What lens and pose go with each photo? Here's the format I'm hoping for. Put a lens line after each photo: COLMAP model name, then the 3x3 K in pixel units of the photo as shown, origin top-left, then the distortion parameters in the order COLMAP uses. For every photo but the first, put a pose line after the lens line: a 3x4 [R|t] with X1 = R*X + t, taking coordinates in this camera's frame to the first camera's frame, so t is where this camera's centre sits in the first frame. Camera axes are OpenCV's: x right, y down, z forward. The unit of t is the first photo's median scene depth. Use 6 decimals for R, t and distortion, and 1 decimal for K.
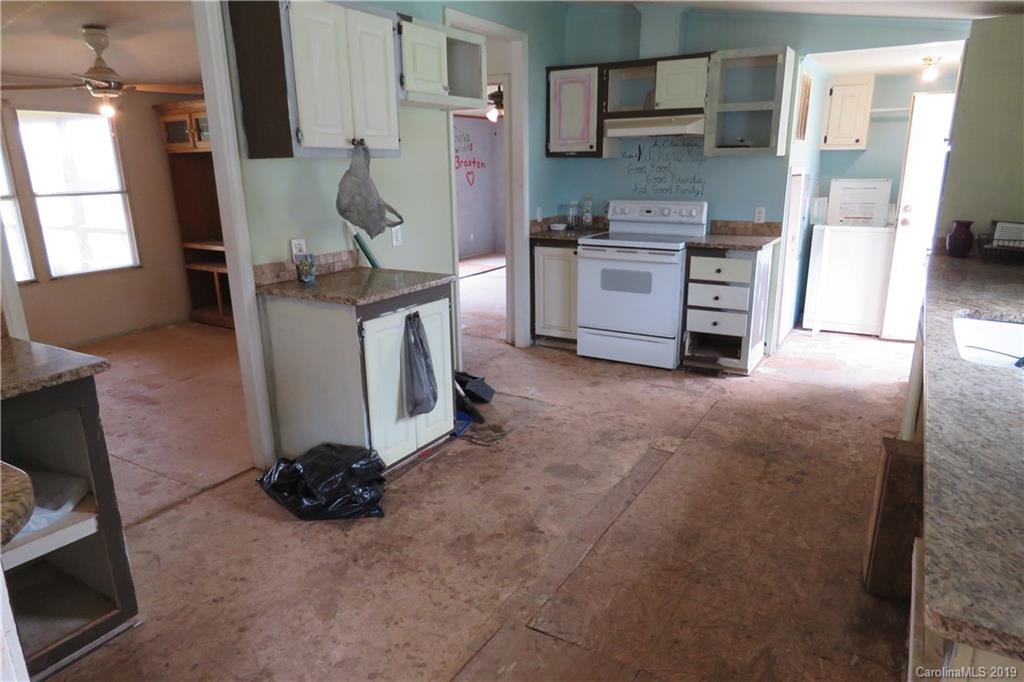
lens RADIAL K [[642.9, 0, 513.0], [0, 642.9, 342.6], [0, 0, 1]] dist [-0.009019, -0.002878]
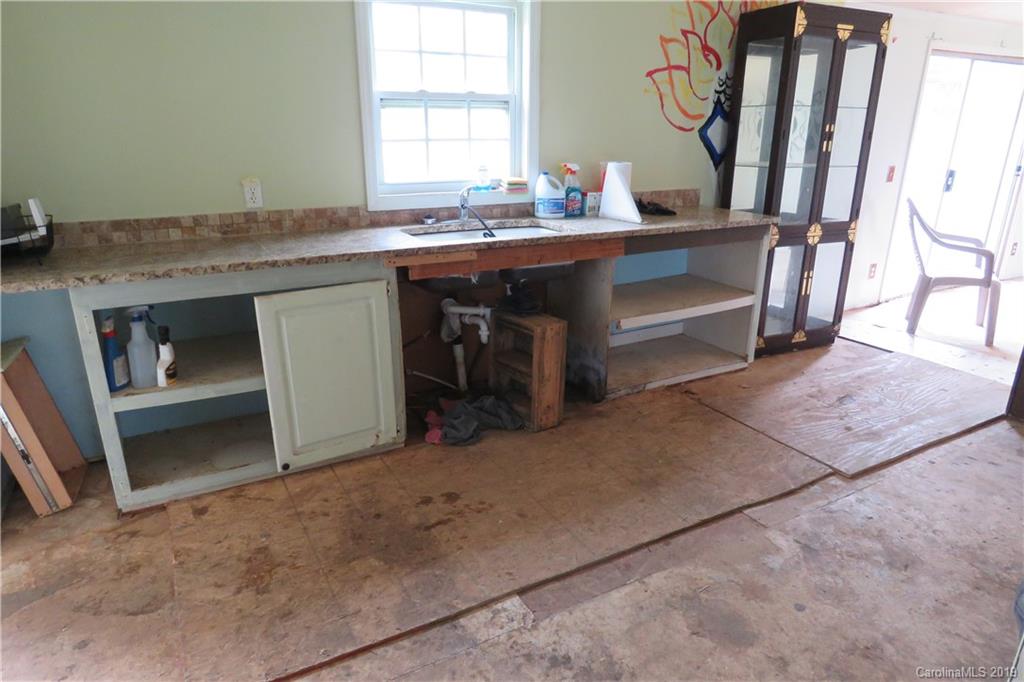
lens RADIAL K [[642.9, 0, 512.5], [0, 642.9, 341.6], [0, 0, 1]] dist [-0.009019, -0.002878]
pose [[-0.866939, -0.155448, 0.473554, 0.009060], [0.138112, 0.837990, 0.527919, -0.383026], [-0.478897, 0.523077, -0.705016, 1.454336]]
